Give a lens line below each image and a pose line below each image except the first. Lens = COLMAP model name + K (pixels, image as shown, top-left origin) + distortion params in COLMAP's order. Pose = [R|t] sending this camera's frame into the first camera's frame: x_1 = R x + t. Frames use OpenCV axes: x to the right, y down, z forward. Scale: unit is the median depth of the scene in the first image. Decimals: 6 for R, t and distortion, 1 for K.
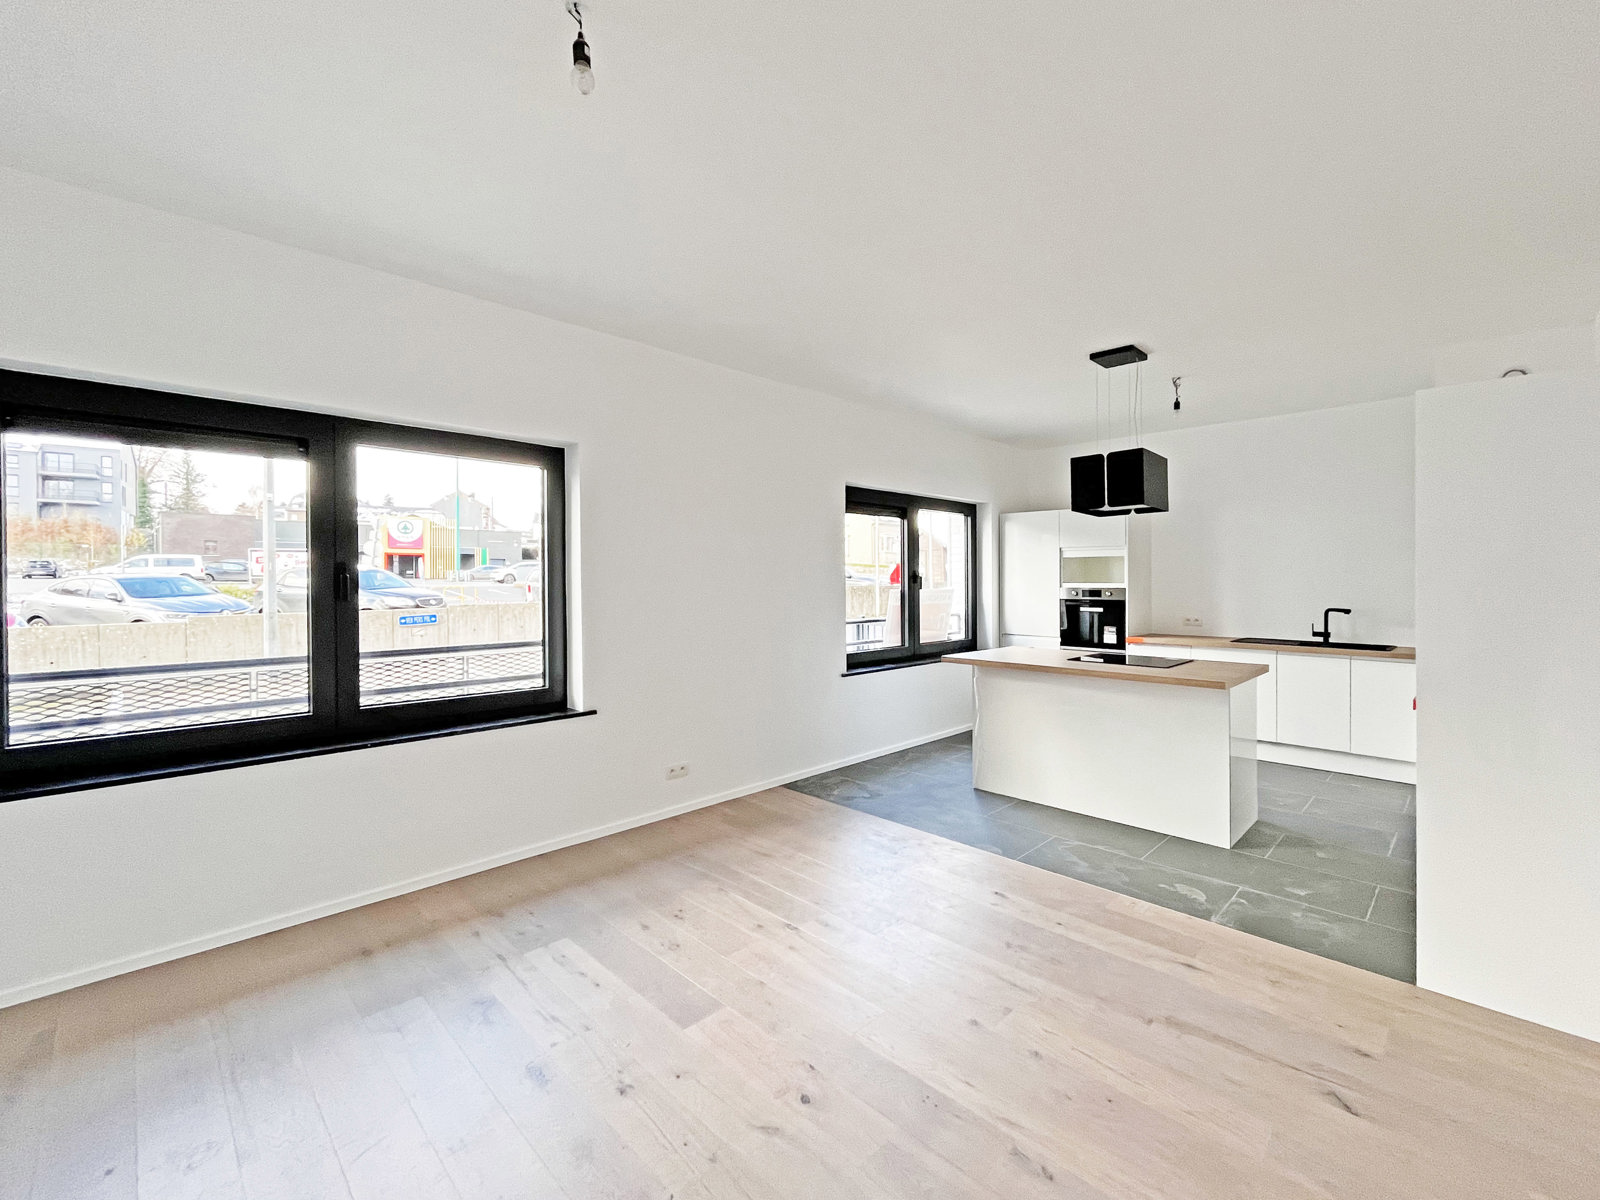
lens RADIAL K [[644.4, 0, 807.5], [0, 644.4, 602.0], [0, 0, 1]] dist [0.000976, 0.000375]
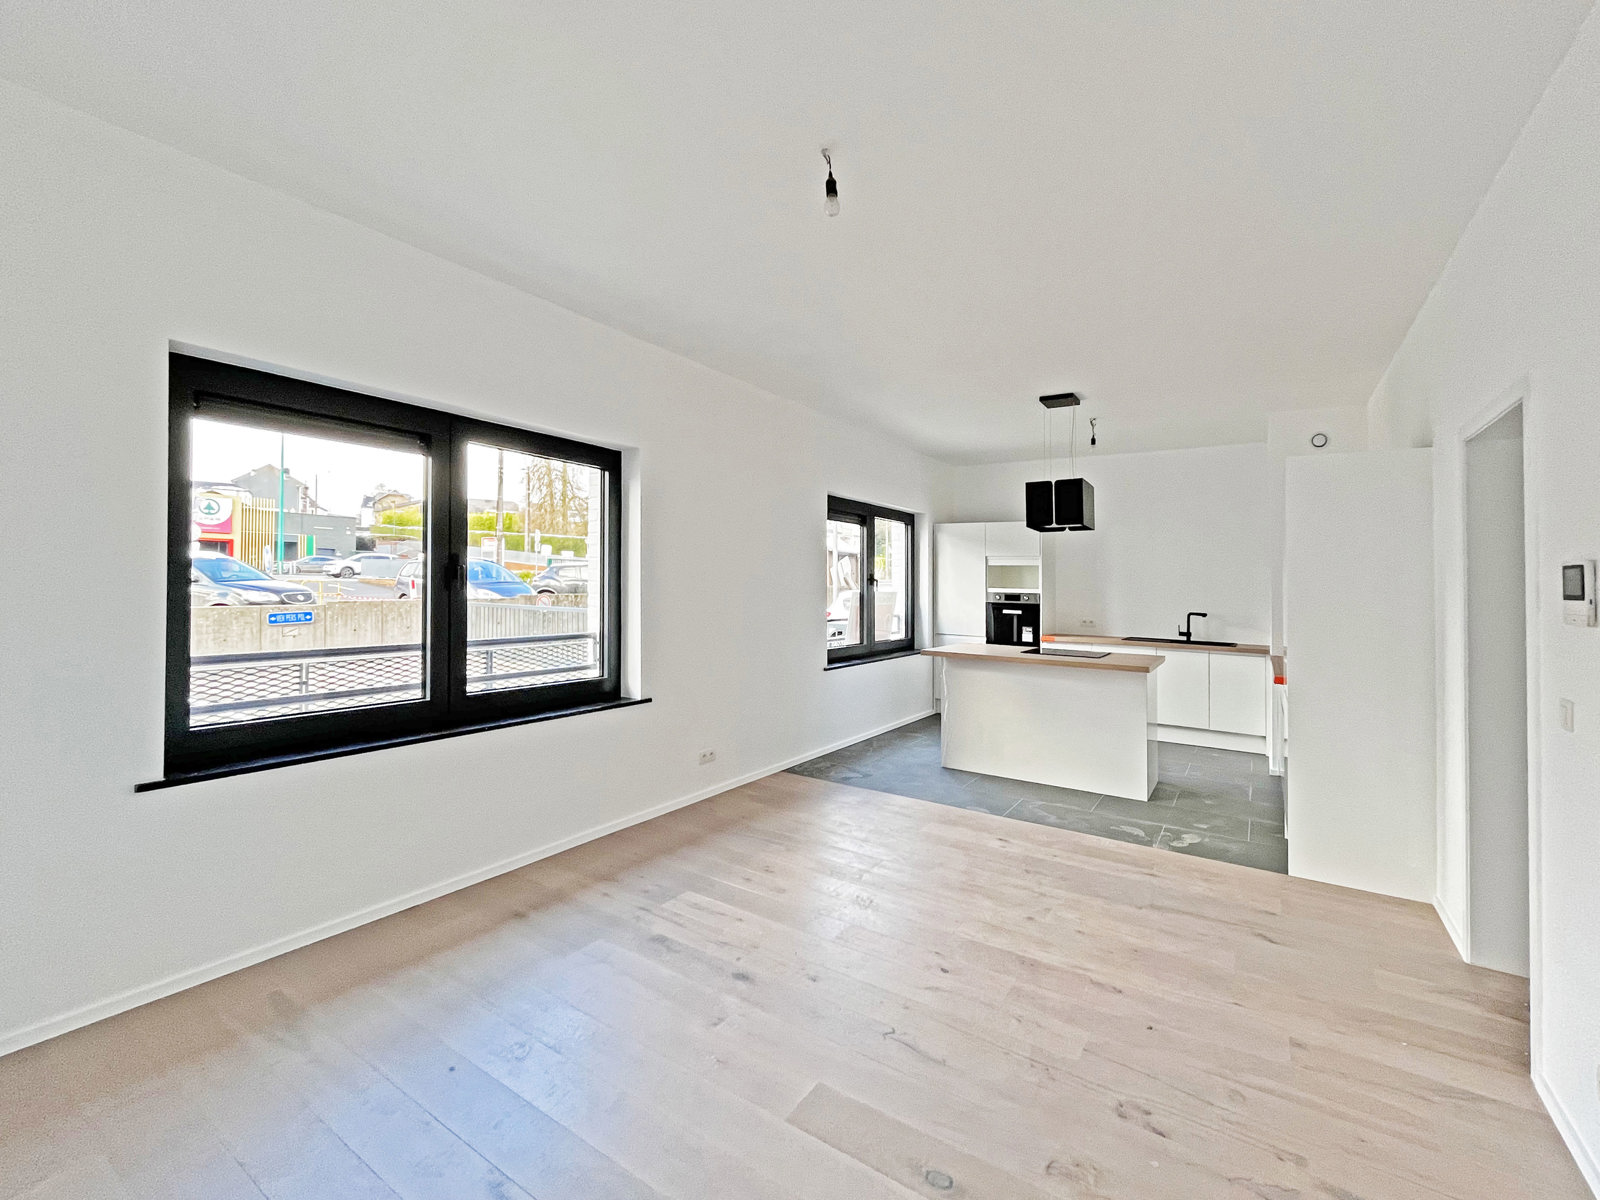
lens RADIAL K [[695.4, 0, 821.6], [0, 695.4, 593.6], [0, 0, 1]] dist [0.002116, -0.000077]
pose [[0.969505, 0.015604, 0.244575, -0.310605], [-0.010933, 0.999731, -0.020445, 0.013838], [-0.244829, 0.017147, 0.969415, -0.172696]]
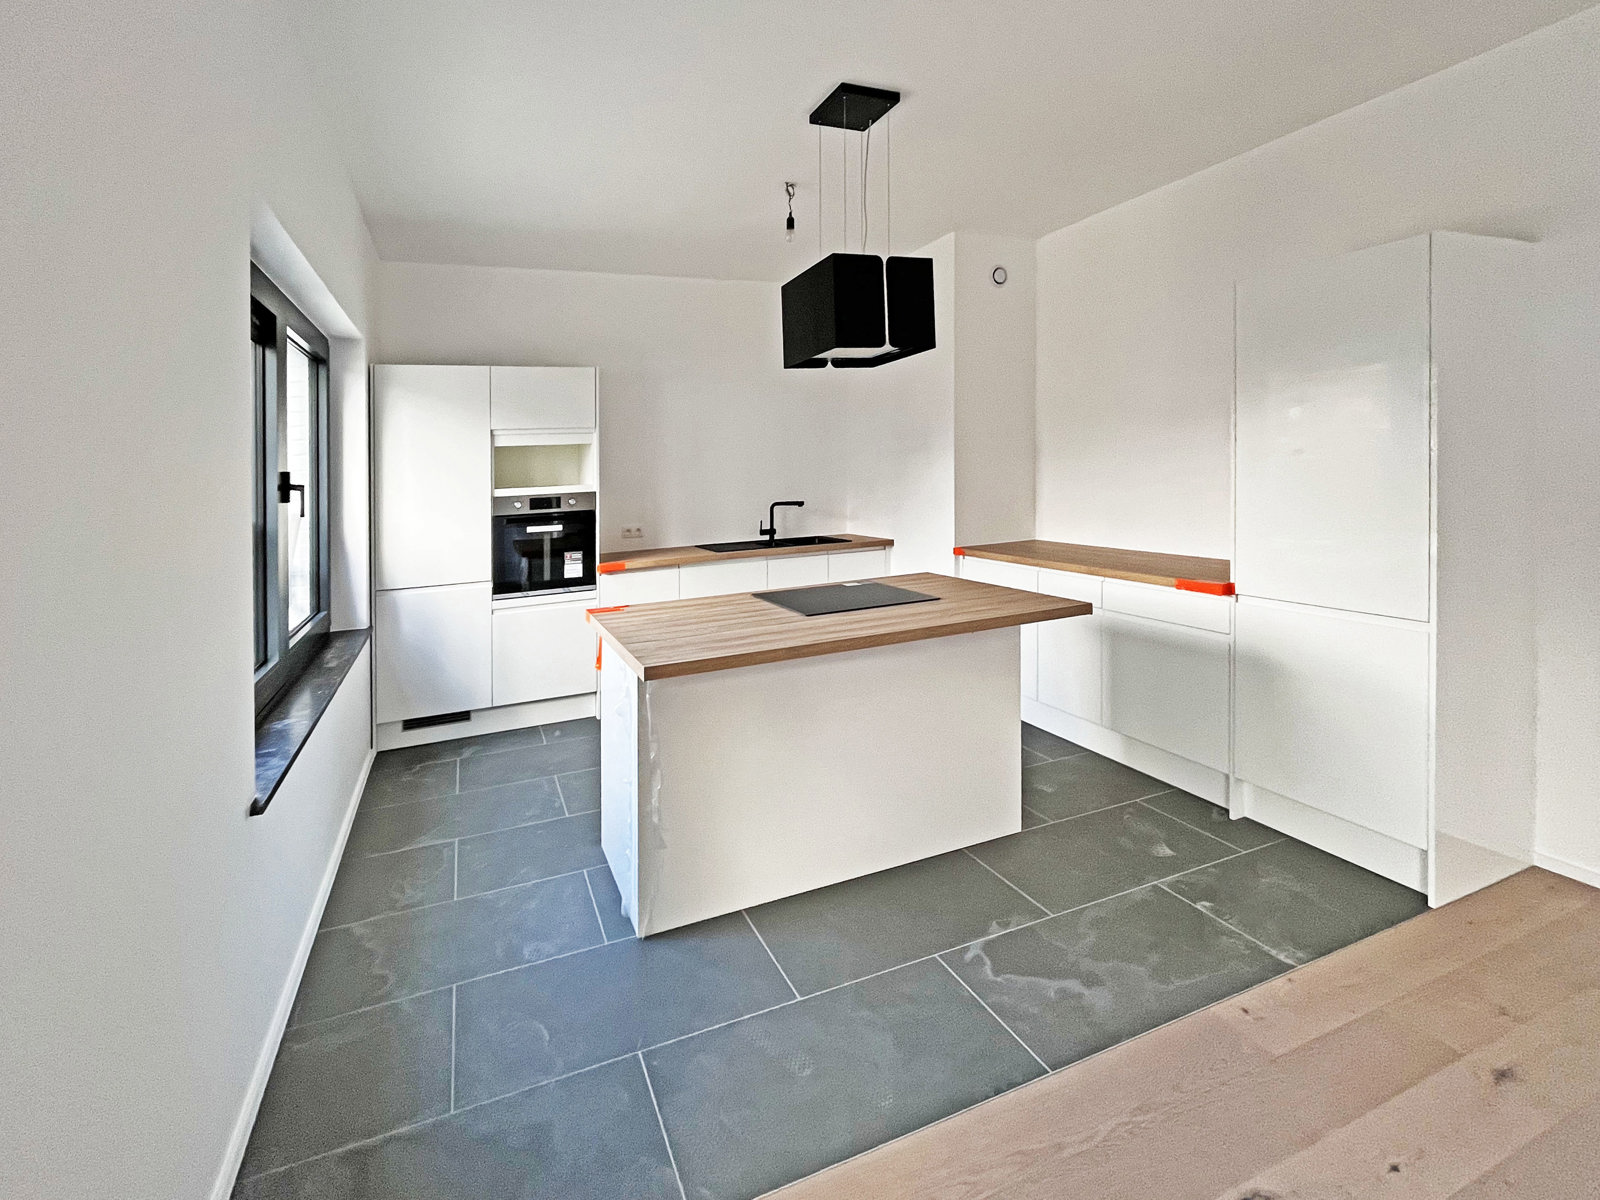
lens RADIAL K [[745.4, 0, 708.8], [0, 745.4, 459.5], [0, 0, 1]] dist [0.025430, -0.001306]
pose [[0.403194, -0.002214, 0.915112, -0.268352], [0.077730, 0.996466, -0.031836, -0.034153], [-0.911807, 0.083967, 0.401941, 0.963472]]
